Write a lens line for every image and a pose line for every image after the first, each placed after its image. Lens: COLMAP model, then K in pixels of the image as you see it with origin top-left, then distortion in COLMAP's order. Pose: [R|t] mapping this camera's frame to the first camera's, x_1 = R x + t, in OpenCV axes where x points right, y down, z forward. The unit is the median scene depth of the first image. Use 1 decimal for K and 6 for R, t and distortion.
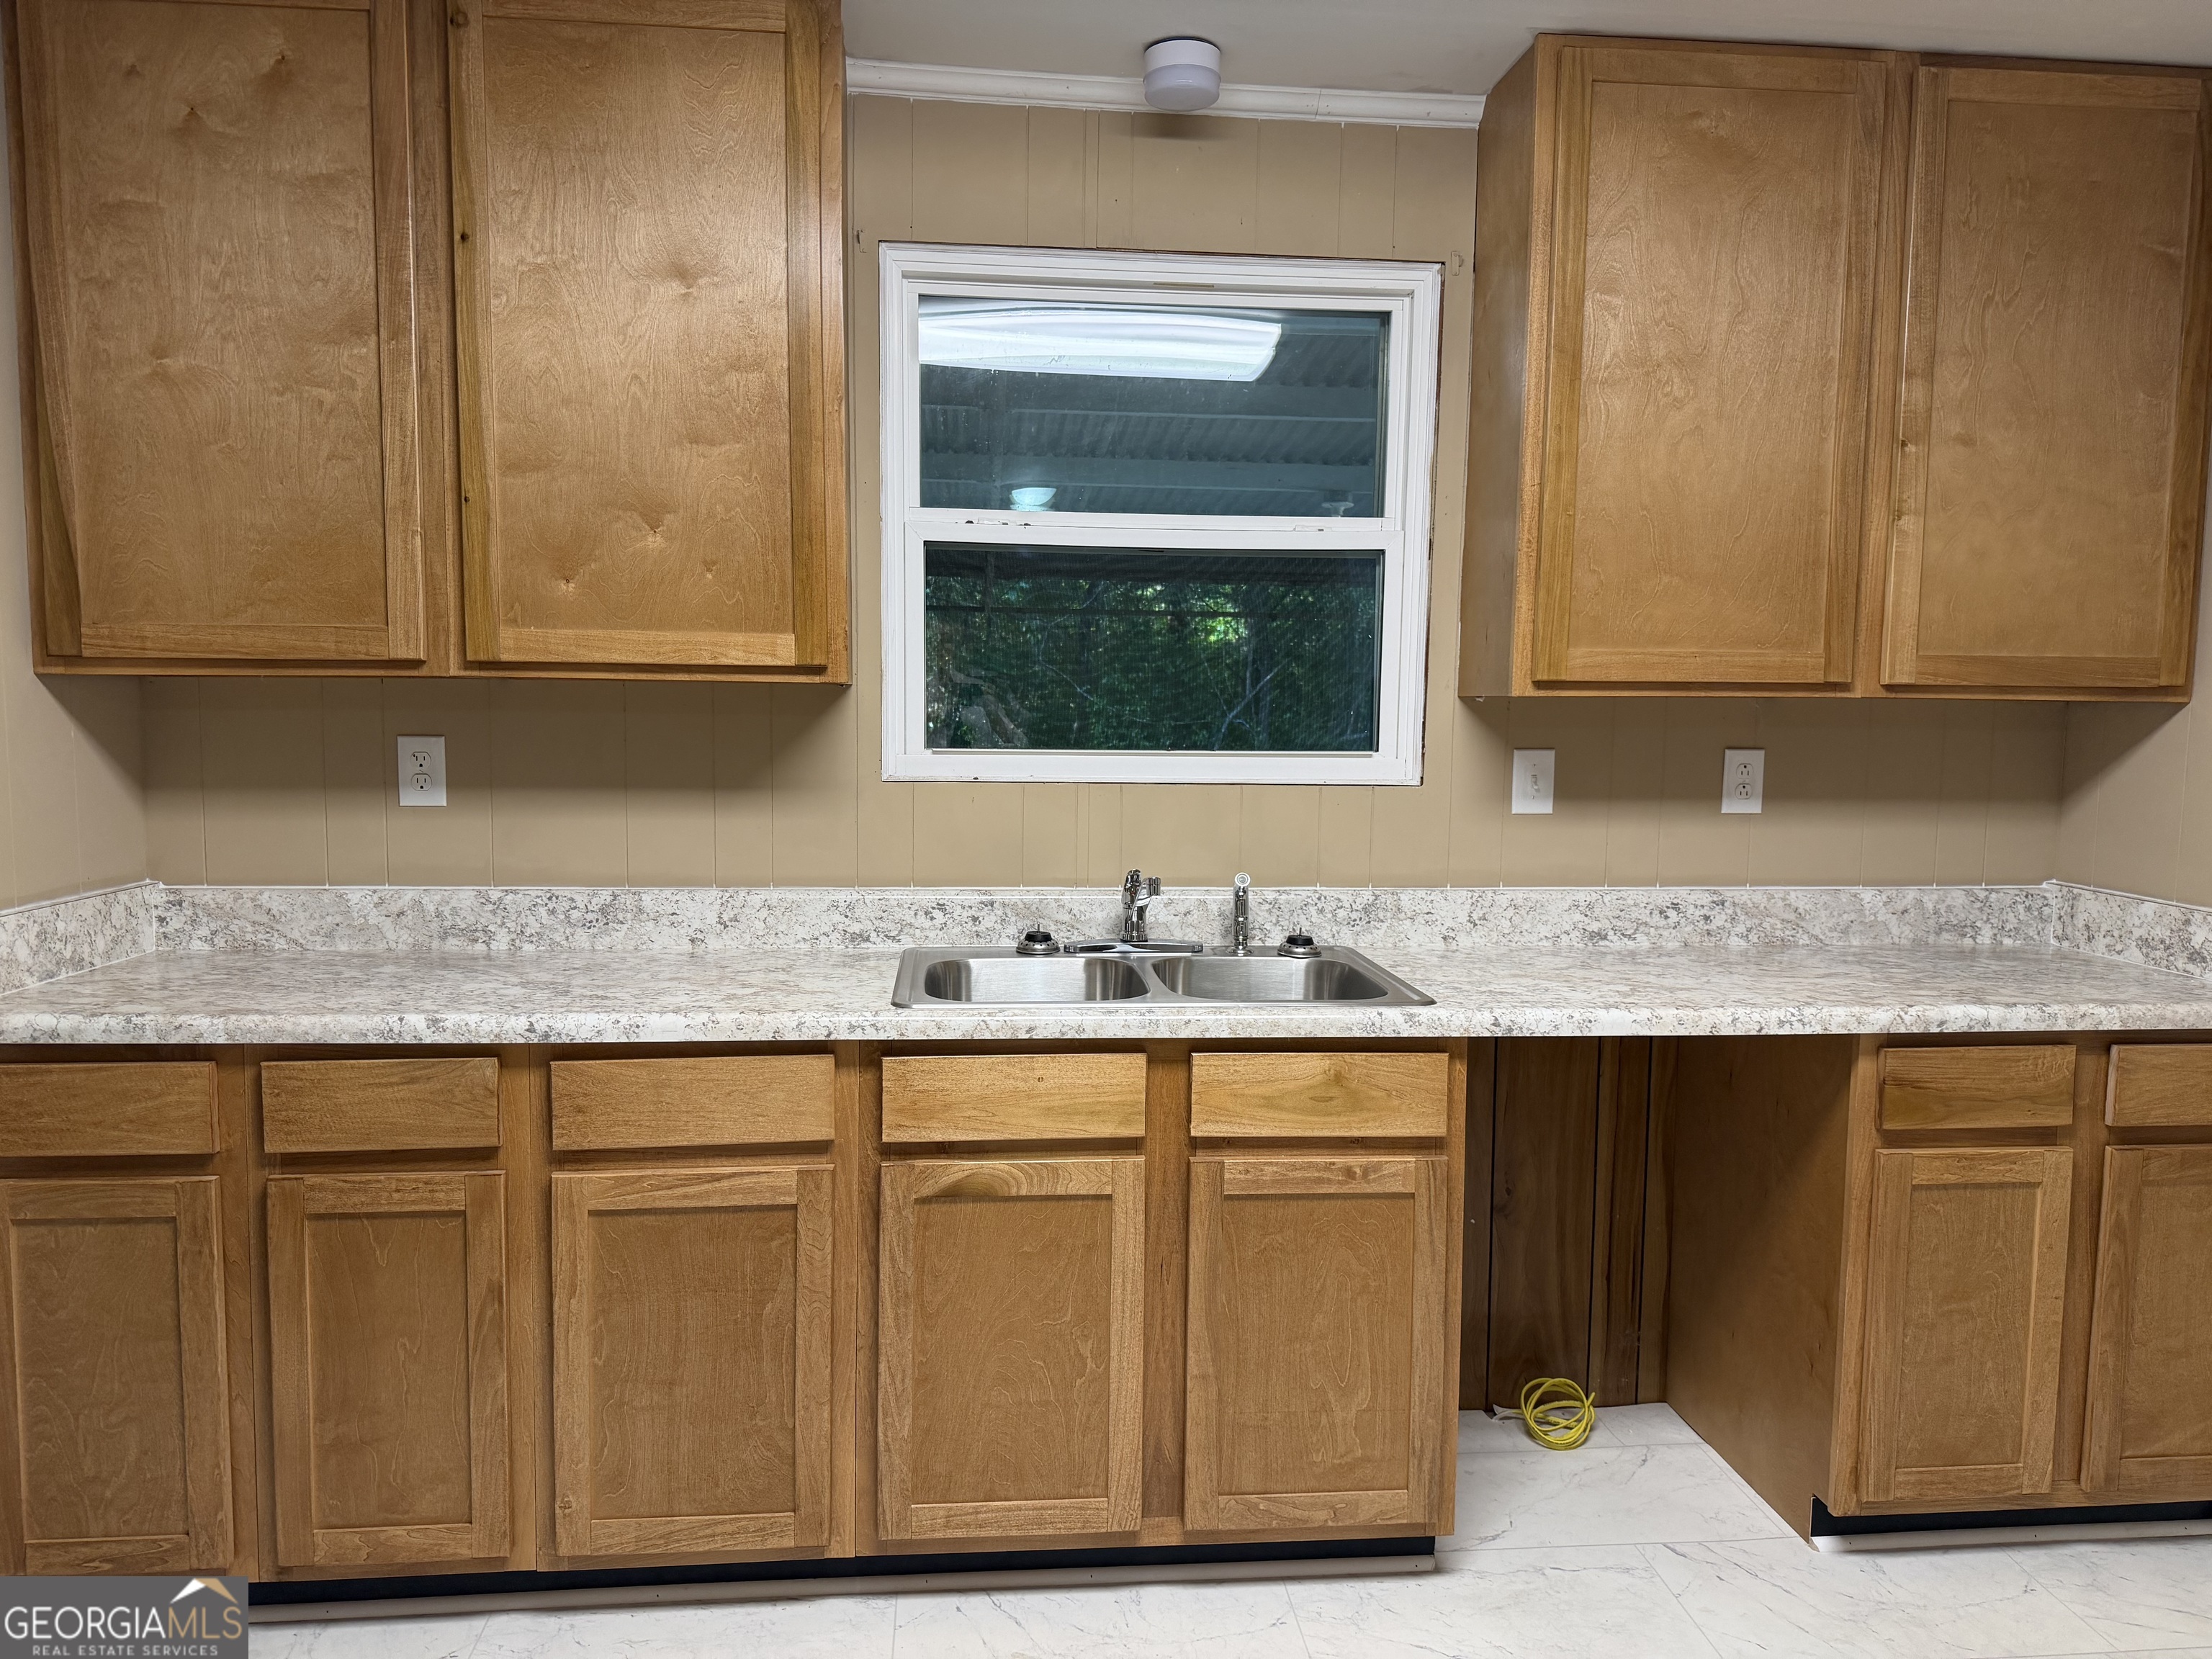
lens RADIAL K [[1553.7, 0, 1101.6], [0, 1553.7, 825.2], [0, 0, 1]] dist [0.093840, -0.087325]
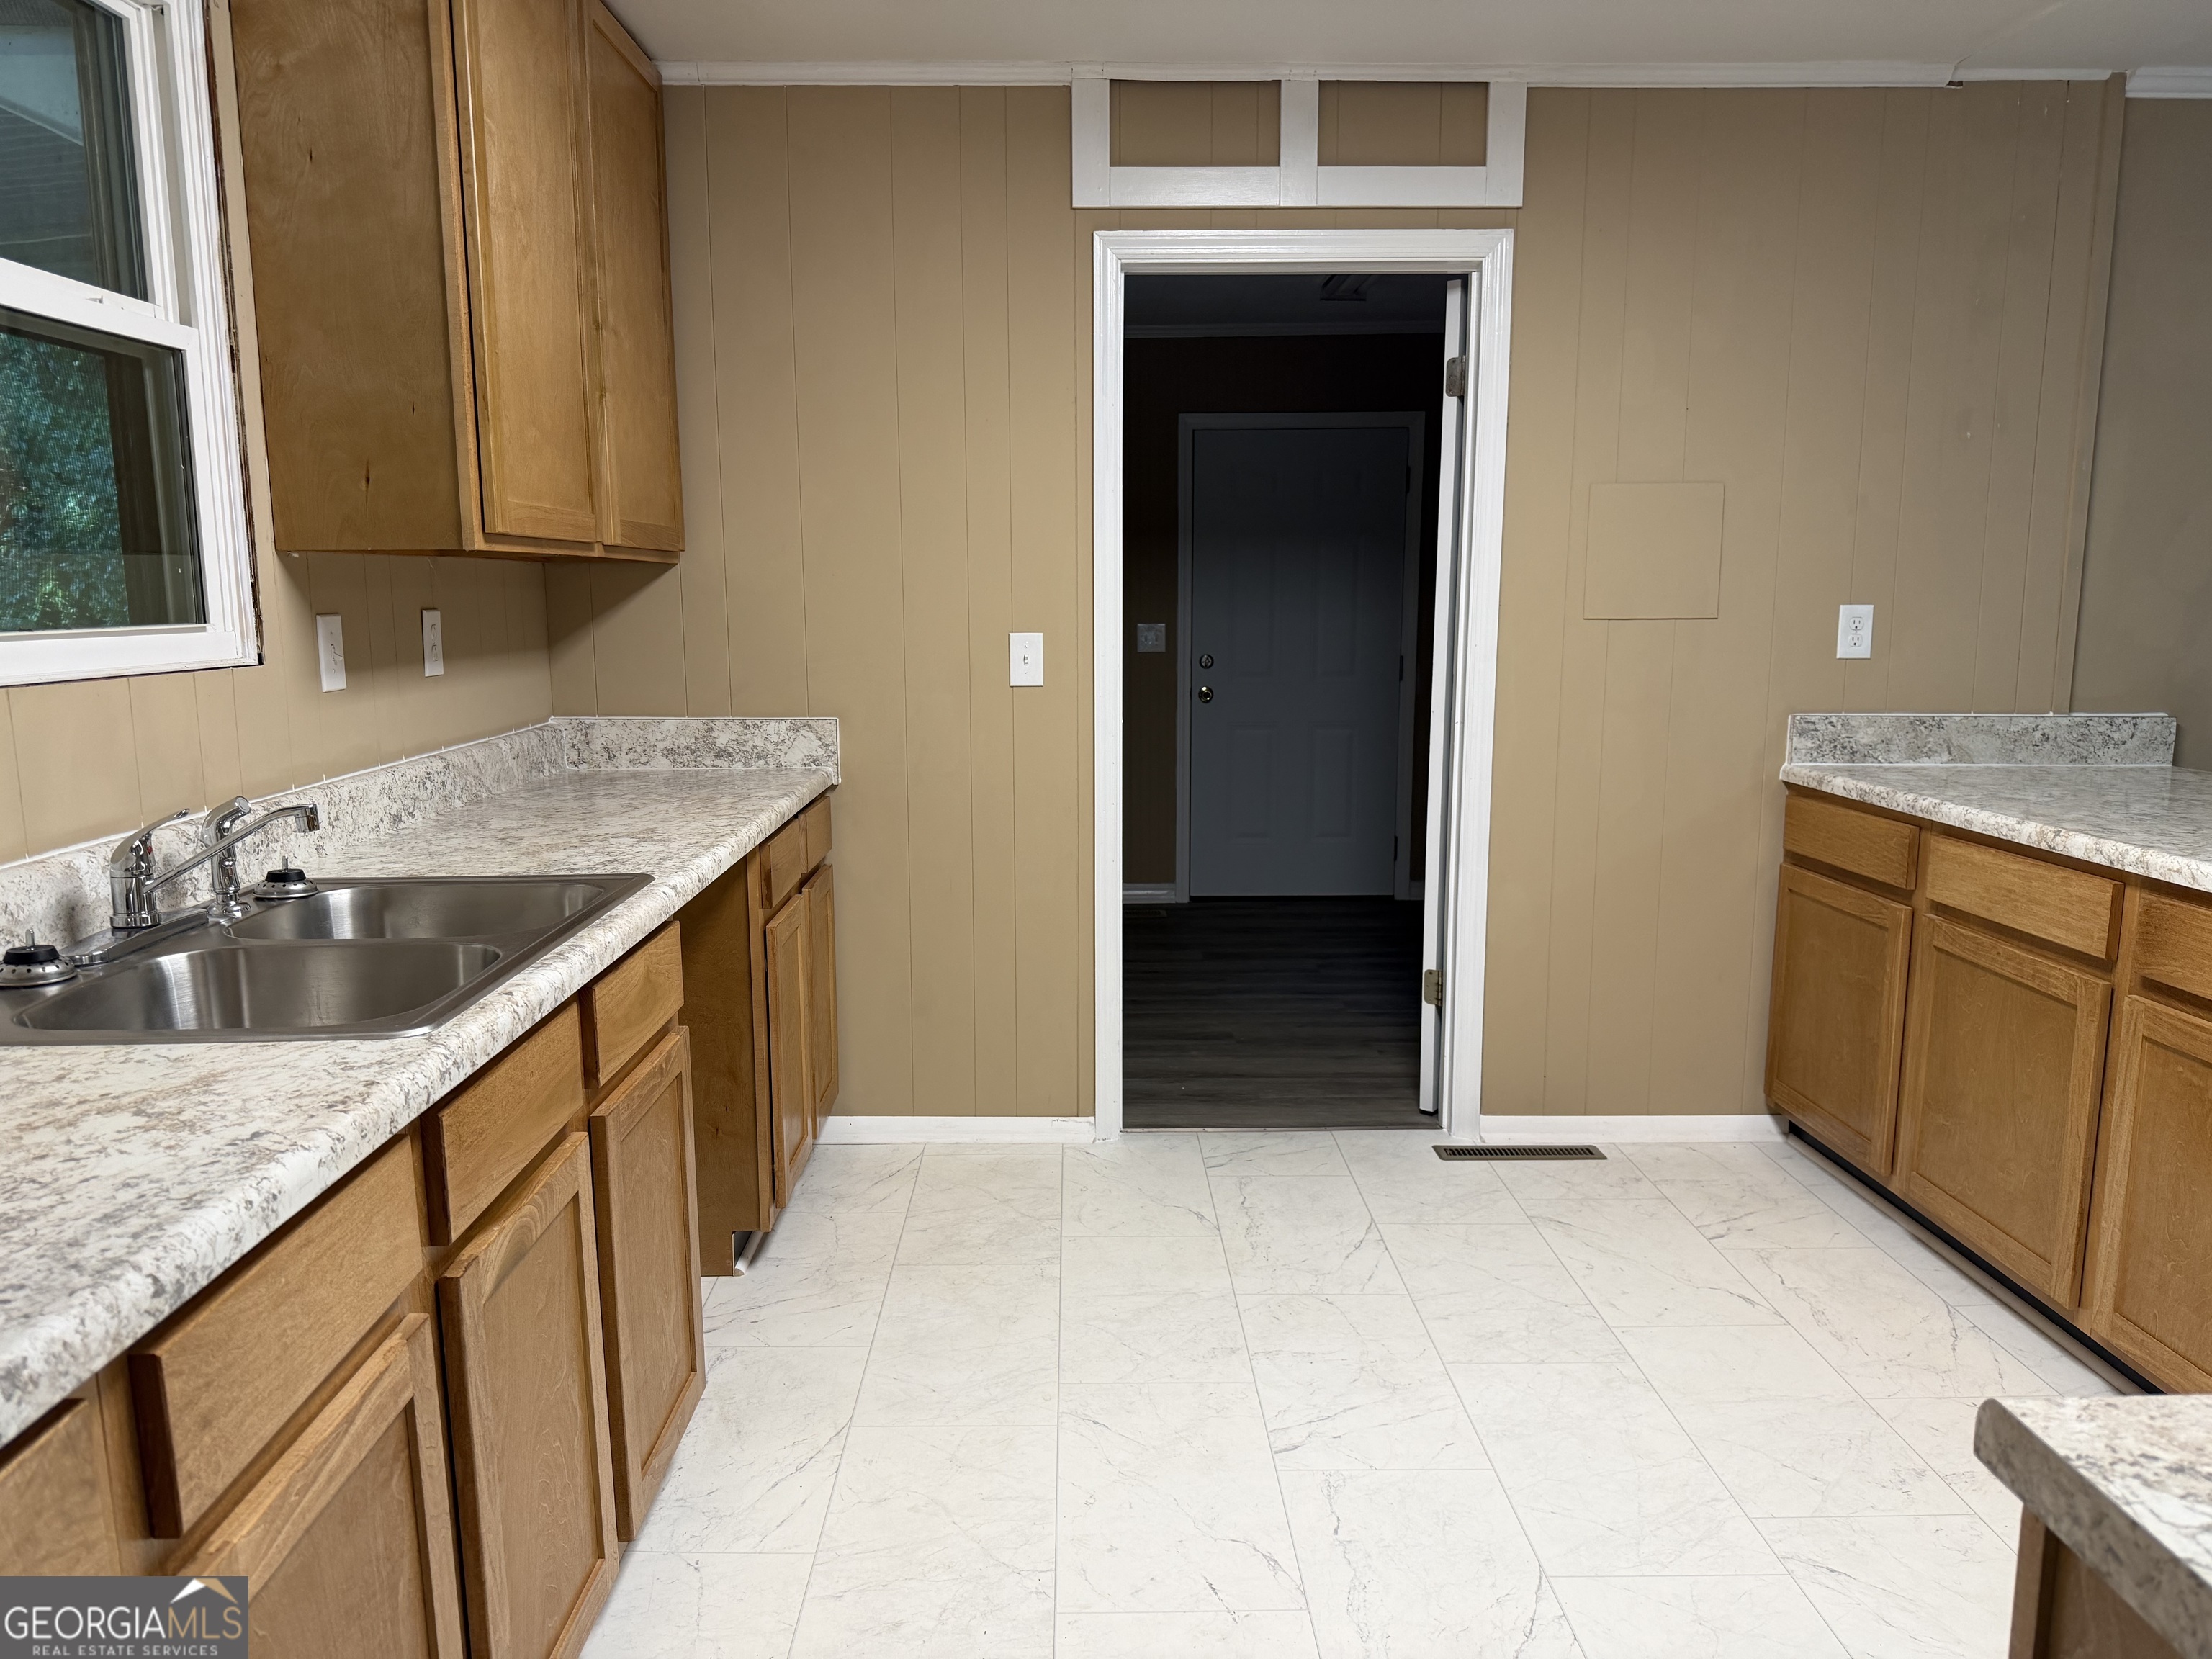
lens RADIAL K [[1576.5, 0, 1102.2], [0, 1576.5, 827.3], [0, 0, 1]] dist [0.024452, -0.035003]
pose [[0.077657, -0.160621, 0.983956, -0.590137], [0.086012, 0.984336, 0.153895, -0.032821], [-0.993263, 0.072682, 0.090256, 0.545206]]
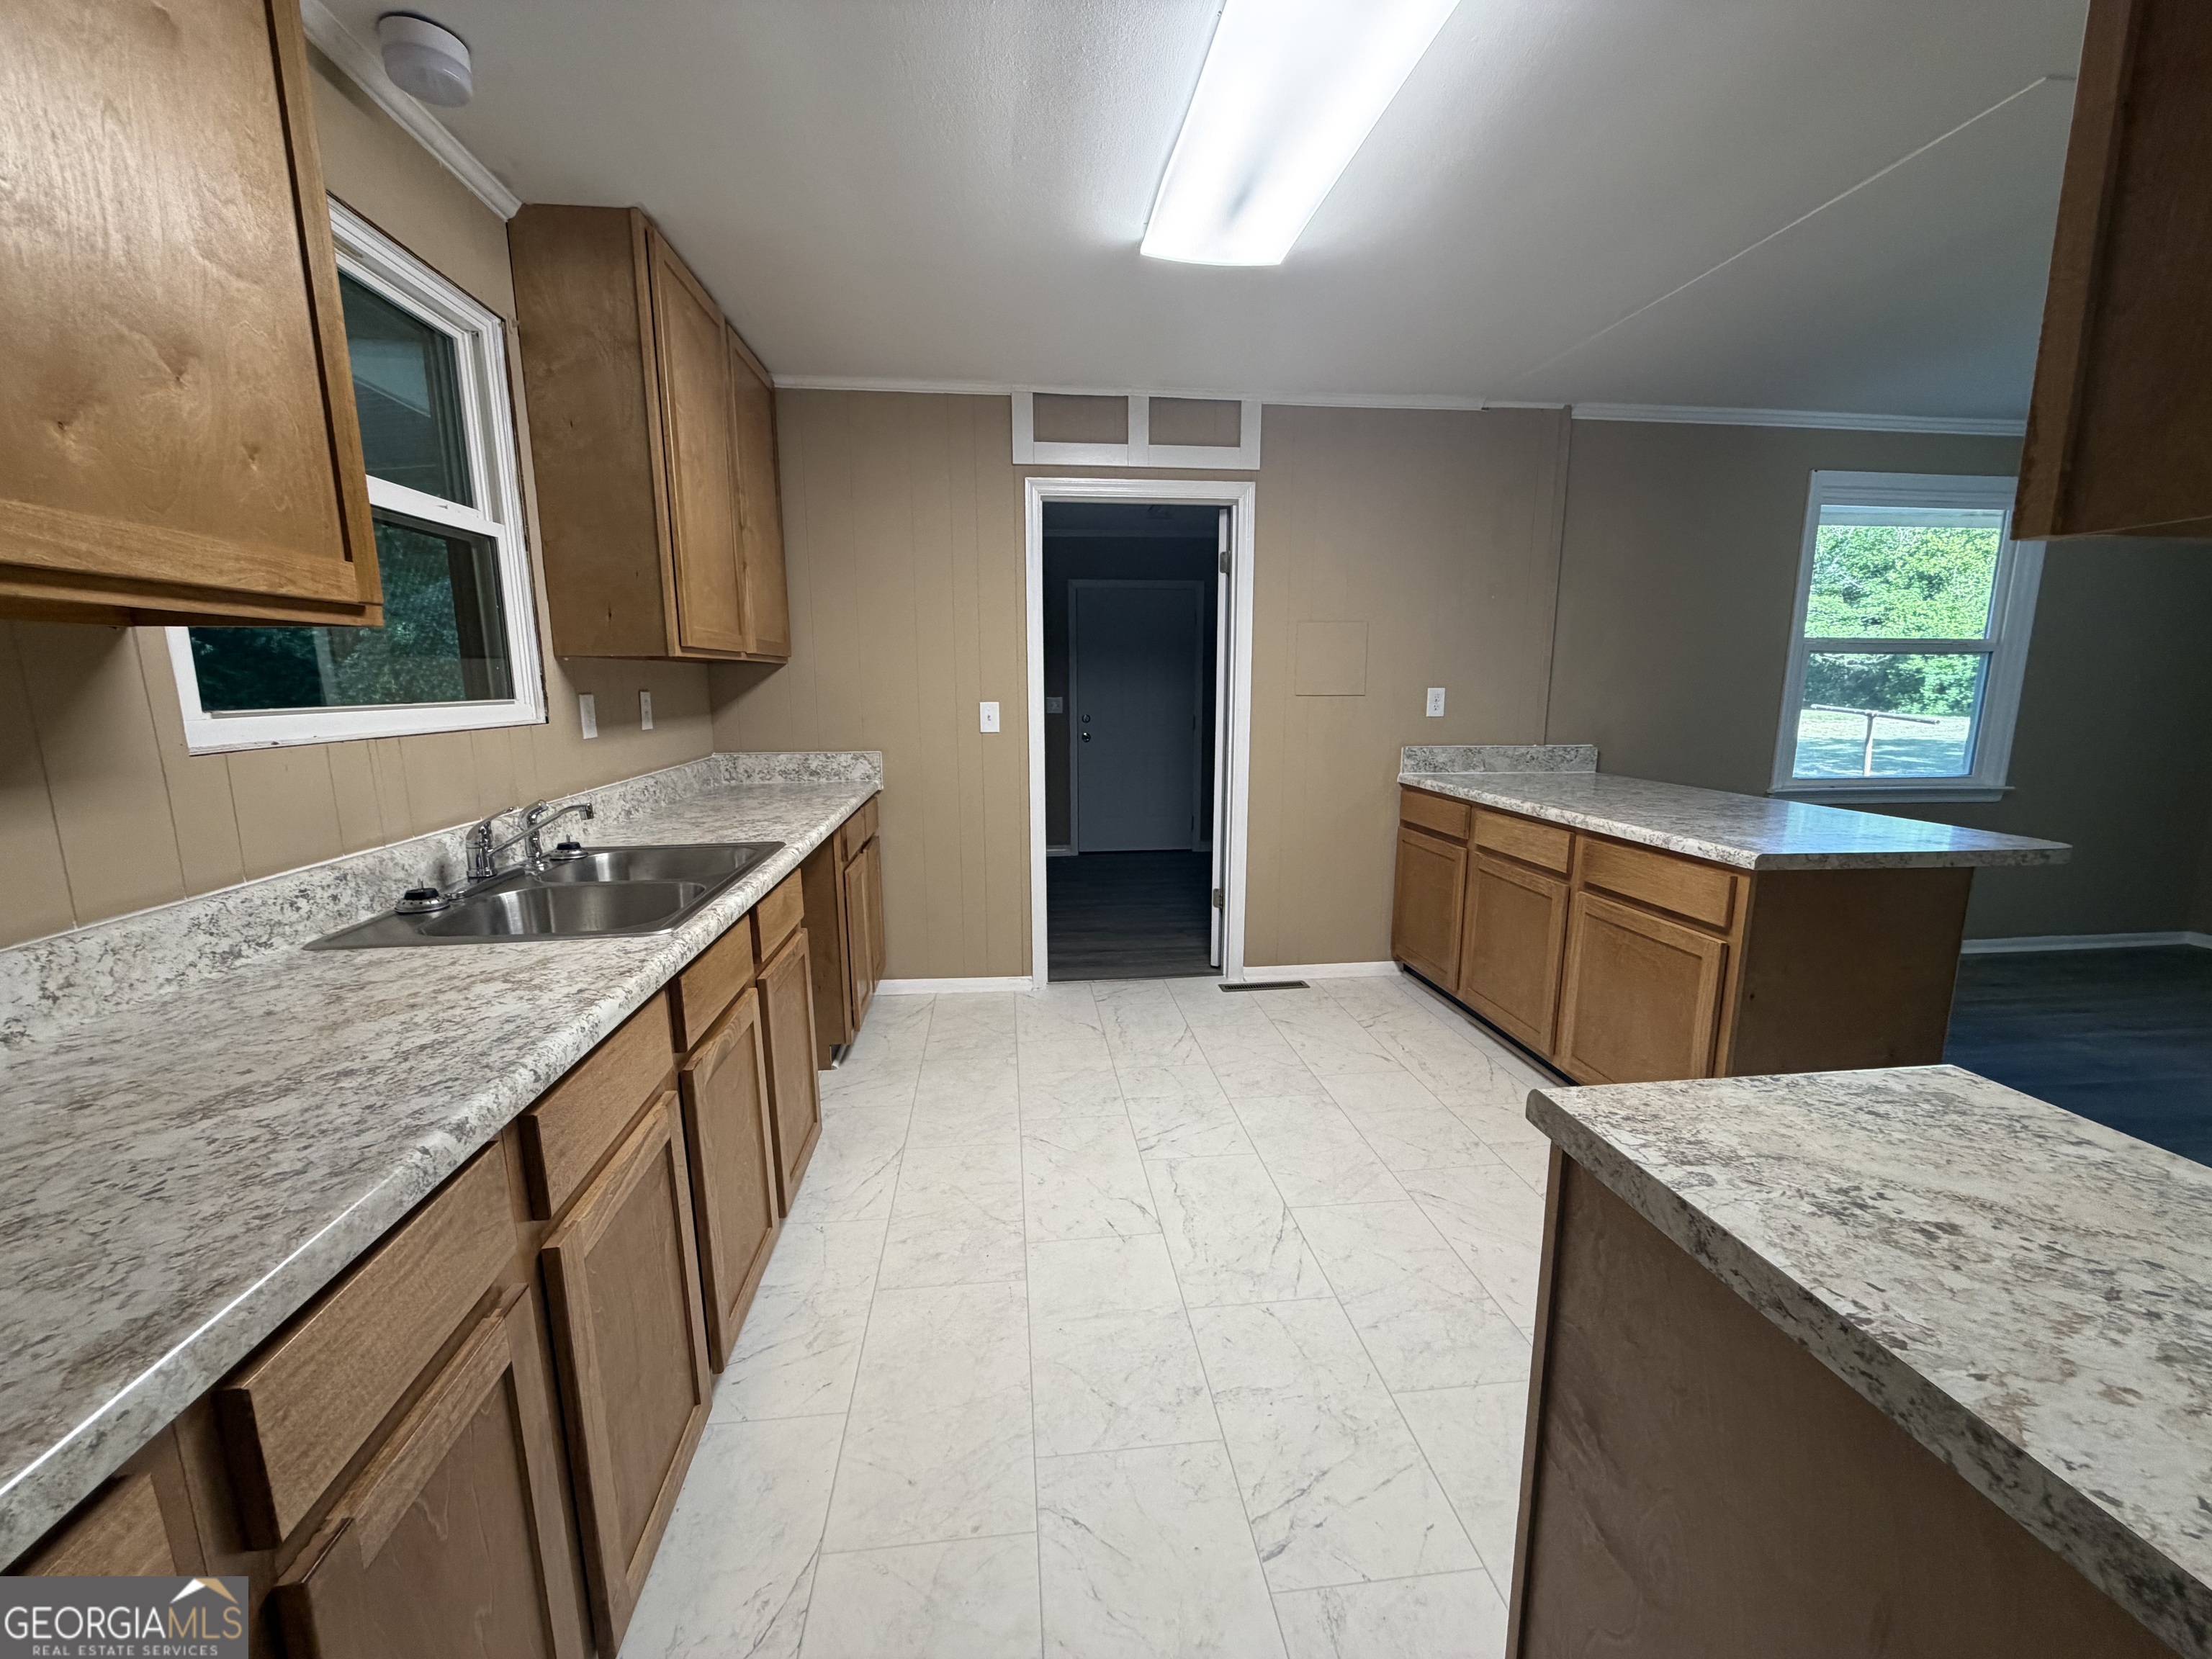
lens RADIAL K [[888.7, 0, 1106.0], [0, 888.7, 829.5], [0, 0, 1]] dist [0.001168, 0.000086]
pose [[-0.020818, -0.177811, 0.983844, -0.606061], [0.084810, 0.980197, 0.178947, -0.033852], [-0.996180, 0.087165, -0.005326, 0.565889]]
